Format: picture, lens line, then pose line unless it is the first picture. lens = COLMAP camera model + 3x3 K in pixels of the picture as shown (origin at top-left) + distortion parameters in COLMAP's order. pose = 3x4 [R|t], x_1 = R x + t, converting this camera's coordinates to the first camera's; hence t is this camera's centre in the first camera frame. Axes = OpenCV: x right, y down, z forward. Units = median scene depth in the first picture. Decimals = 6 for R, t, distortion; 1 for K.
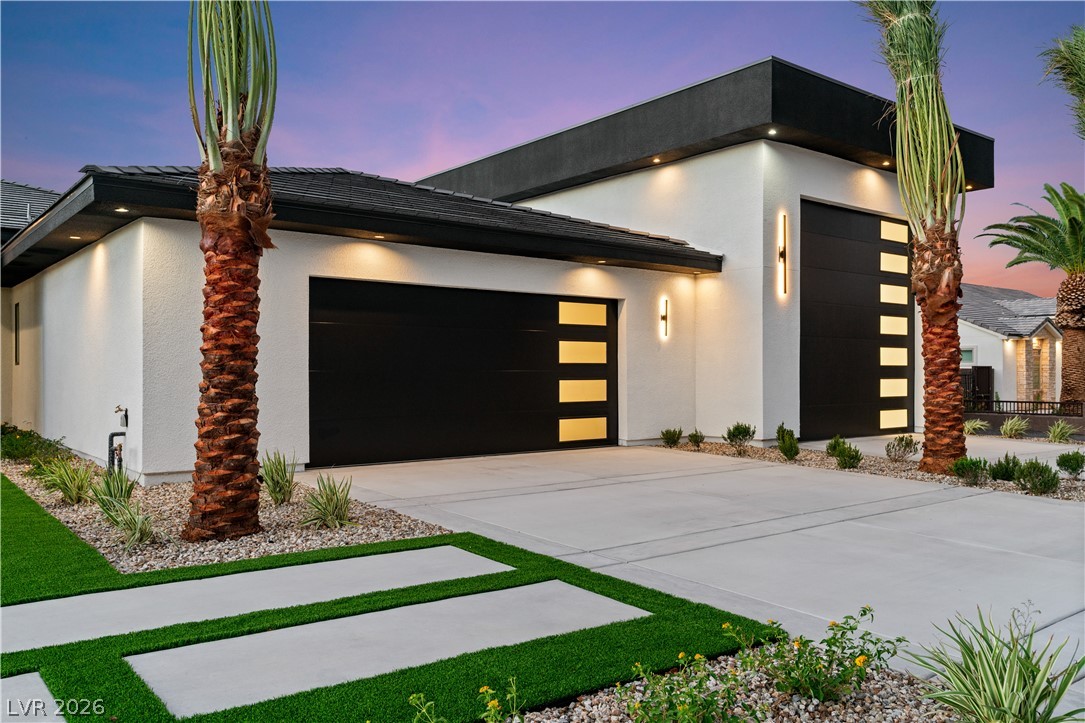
lens RADIAL K [[848.0, 0, 542.2], [0, 848.0, 375.5], [0, 0, 1]] dist [0.002596, 0.006251]
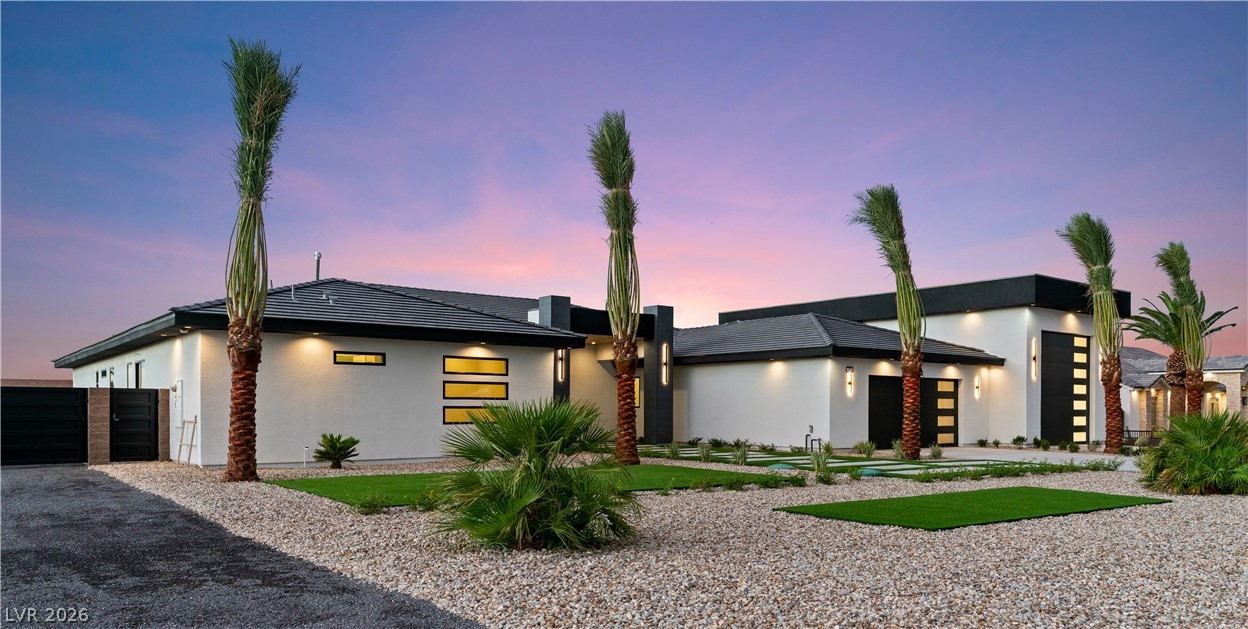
lens RADIAL K [[884.4, 0, 623.5], [0, 884.4, 414.8], [0, 0, 1]] dist [0.002541, 0.000283]
pose [[0.999888, 0.003791, -0.014497, -0.741172], [-0.003786, 0.999993, 0.000408, 0.004045], [0.014499, -0.000353, 0.999895, -1.289967]]
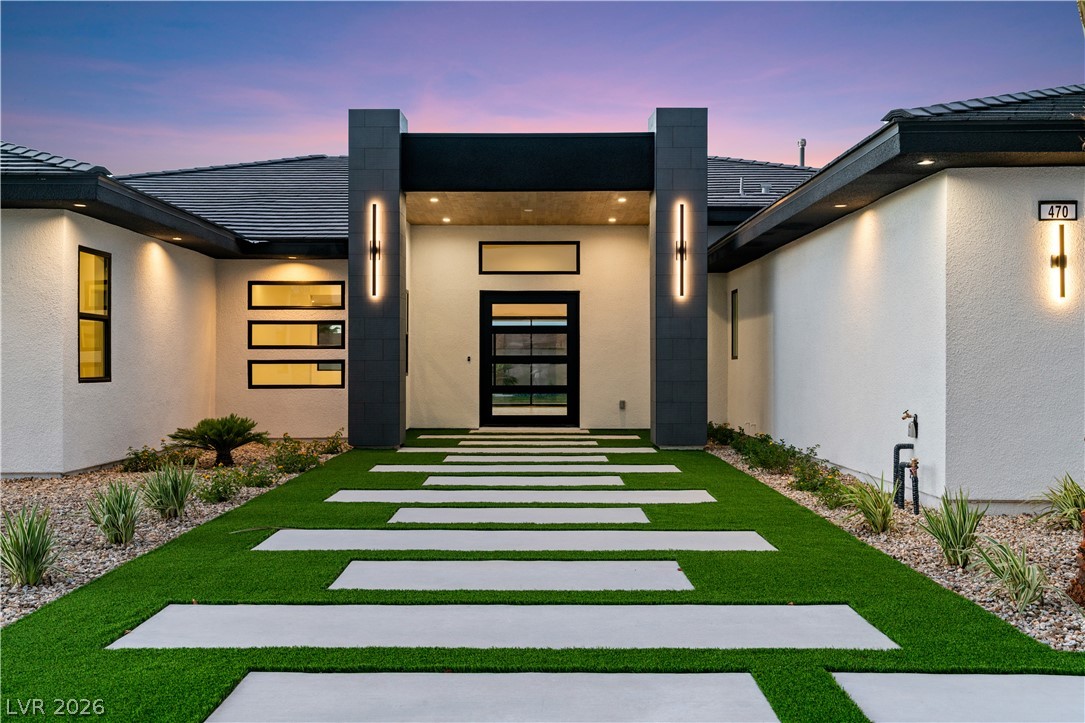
lens RADIAL K [[1060.5, 0, 542.5], [0, 1060.5, 361.5], [0, 0, 1]] dist [0.009844, 0.004697]
pose [[0.784616, -0.002599, -0.619977, -0.105603], [-0.002851, 0.999966, -0.007801, -0.001189], [0.619976, 0.007888, 0.784581, 0.006344]]
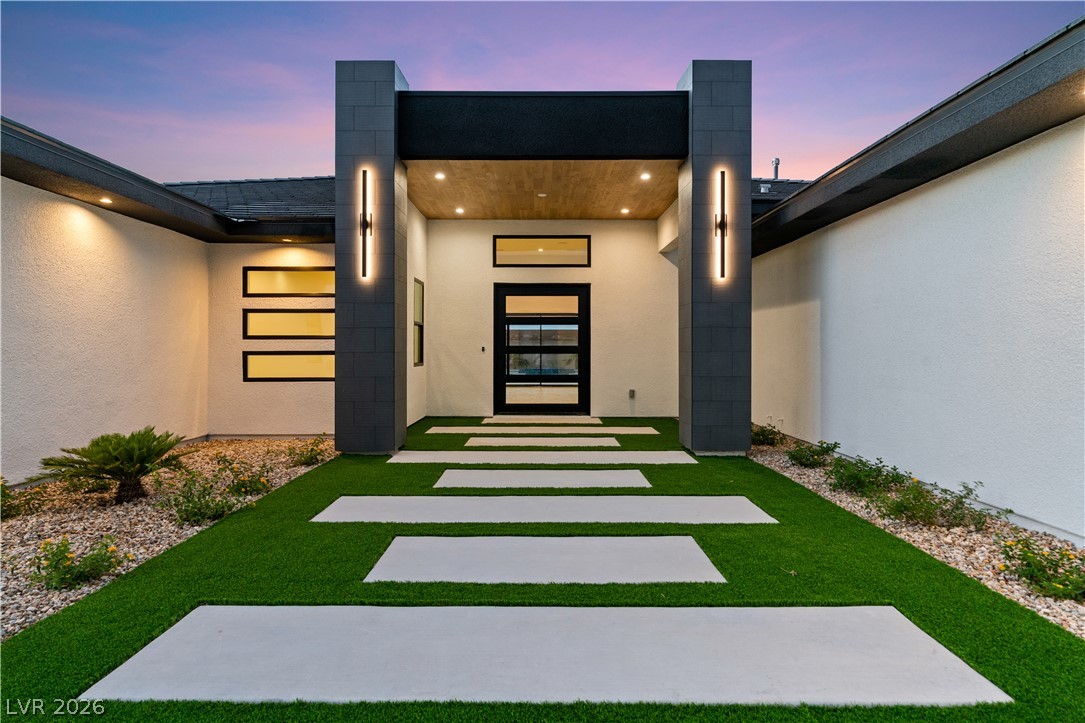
lens RADIAL K [[660.7, 0, 542.5], [0, 660.7, 361.5], [0, 0, 1]] dist [-0.005345, -0.001421]
pose [[0.783343, 0.010764, -0.621496, -0.428695], [-0.003813, 0.999914, 0.012511, -0.010209], [0.621577, -0.007431, 0.783317, 0.391660]]
